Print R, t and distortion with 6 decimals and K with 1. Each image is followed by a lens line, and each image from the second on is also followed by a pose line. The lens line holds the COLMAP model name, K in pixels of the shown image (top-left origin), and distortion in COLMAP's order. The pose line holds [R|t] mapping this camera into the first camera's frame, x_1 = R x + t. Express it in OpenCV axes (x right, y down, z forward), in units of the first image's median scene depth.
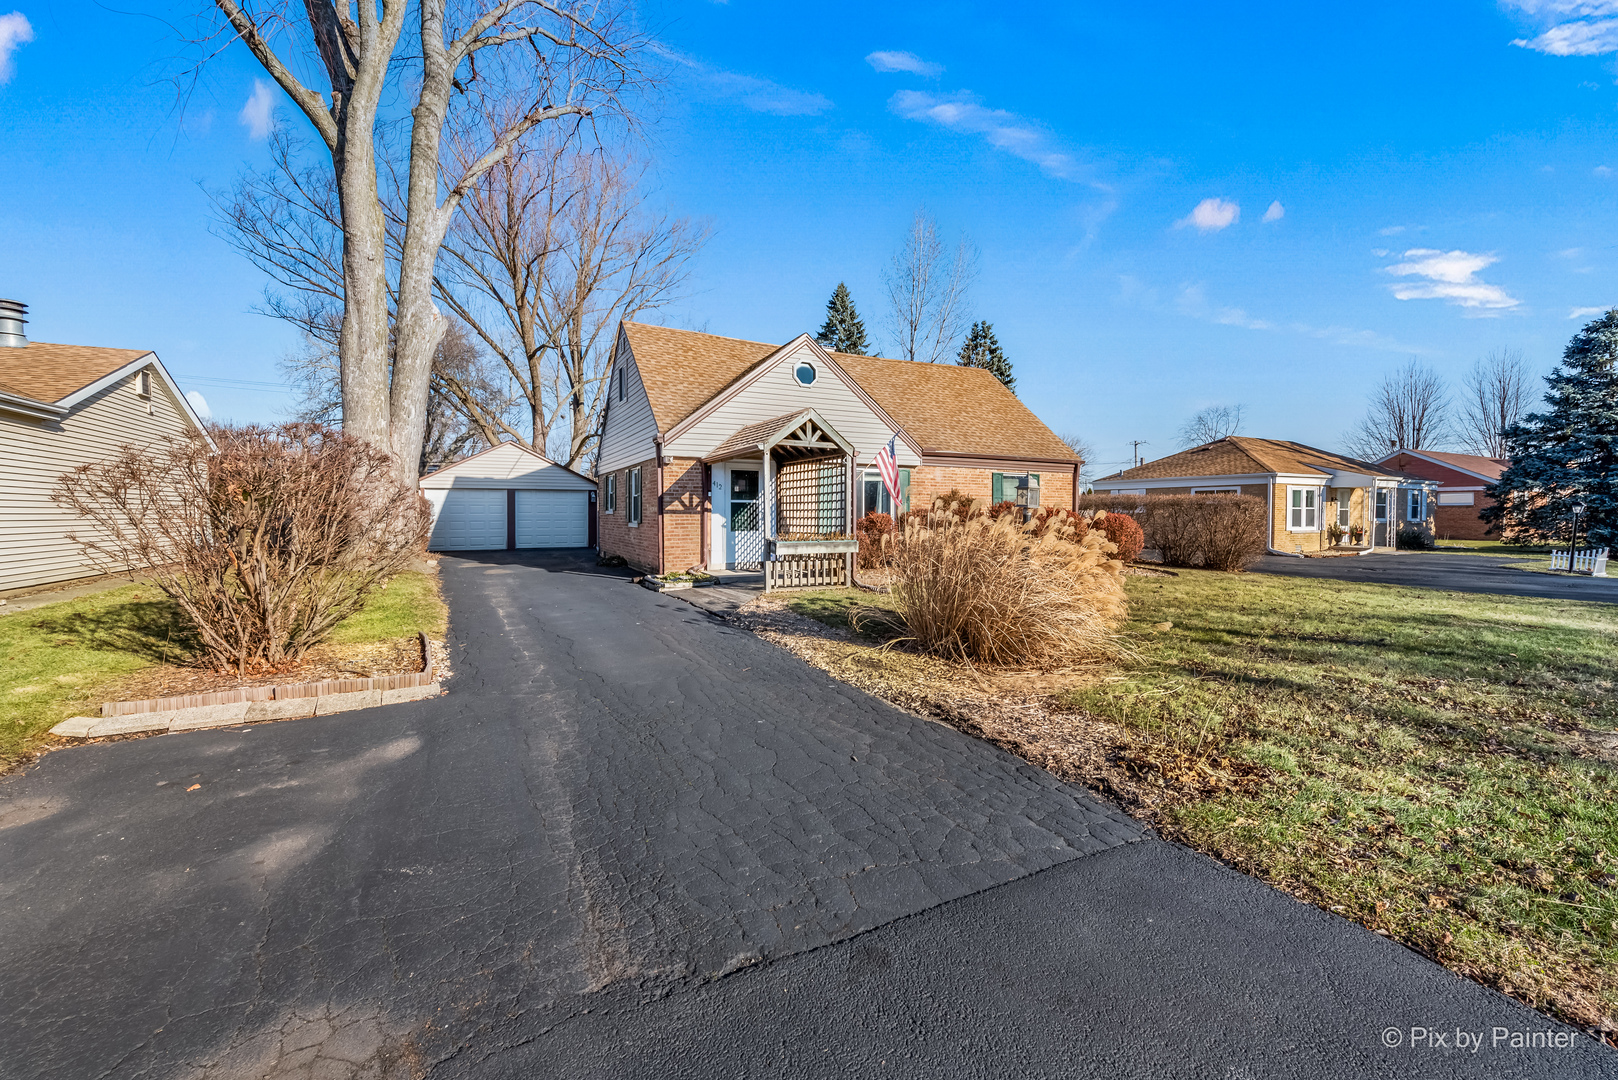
lens RADIAL K [[649.2, 0, 801.4], [0, 649.2, 545.0], [0, 0, 1]] dist [0.011640, -0.000527]
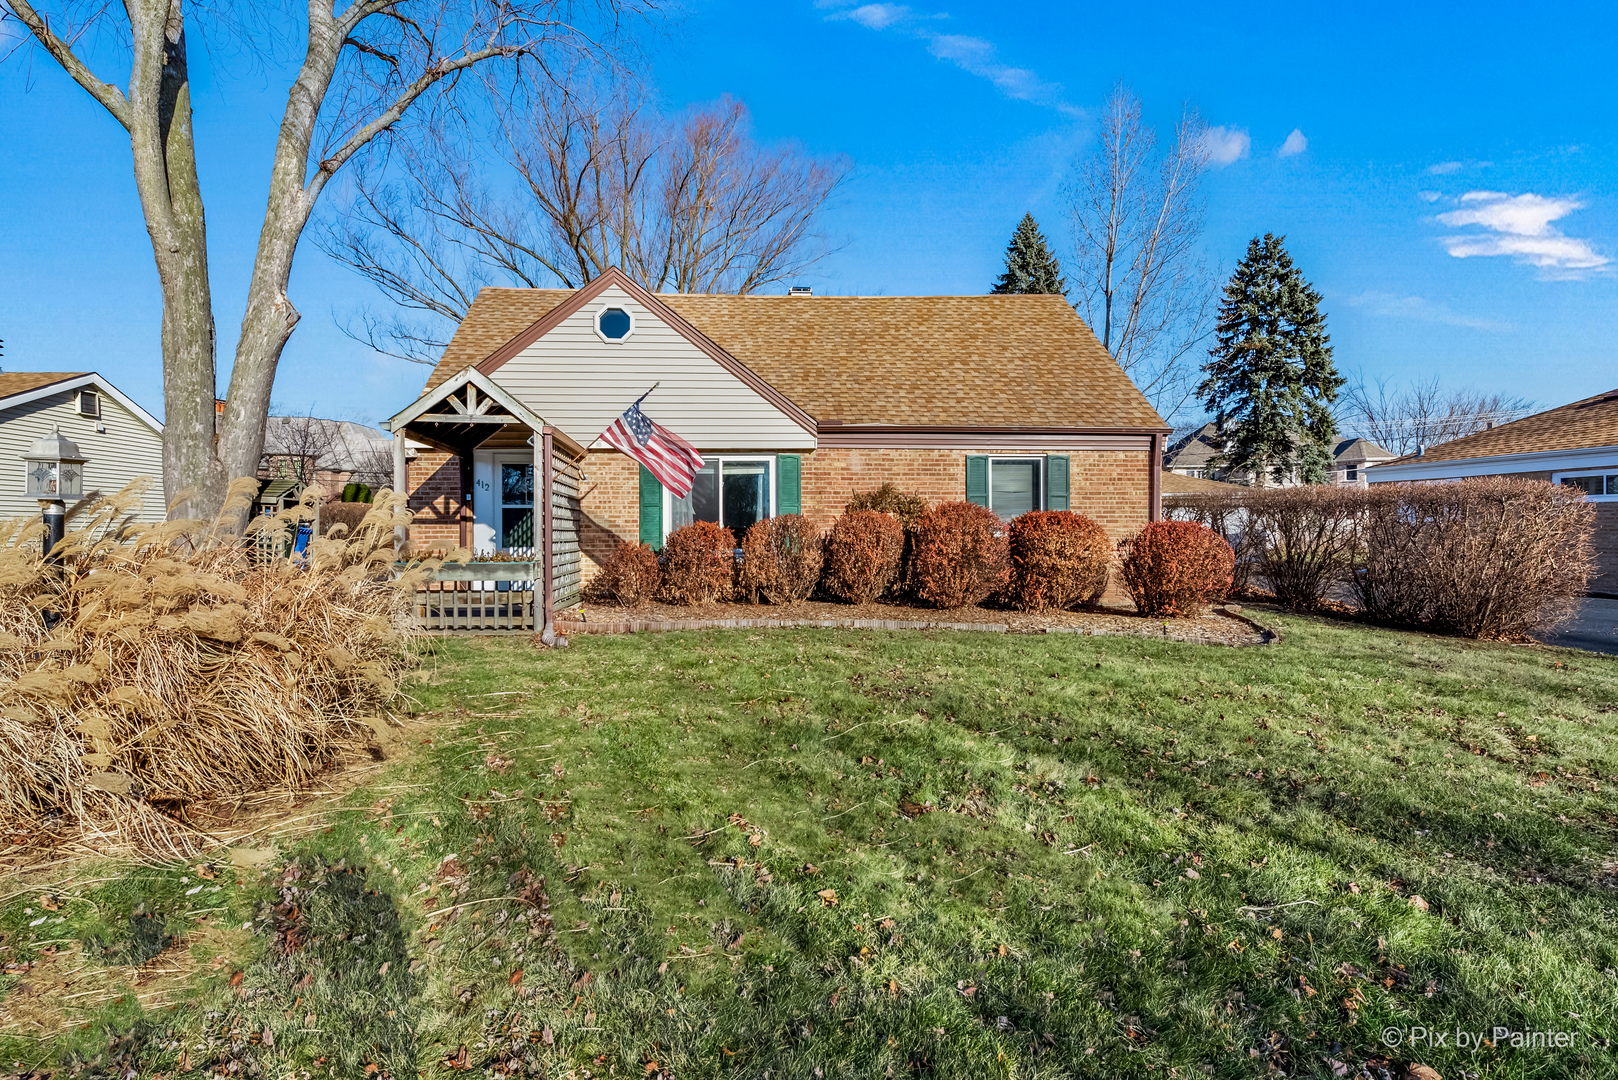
lens RADIAL K [[760.0, 0, 809.0], [0, 760.0, 540.0], [0, 0, 1]] dist [0.010100, 0.000020]
pose [[0.909407, 0.004007, -0.415888, 0.477460], [-0.018812, 0.999326, -0.031506, -0.007986], [0.415482, 0.036476, 0.908870, 0.313260]]
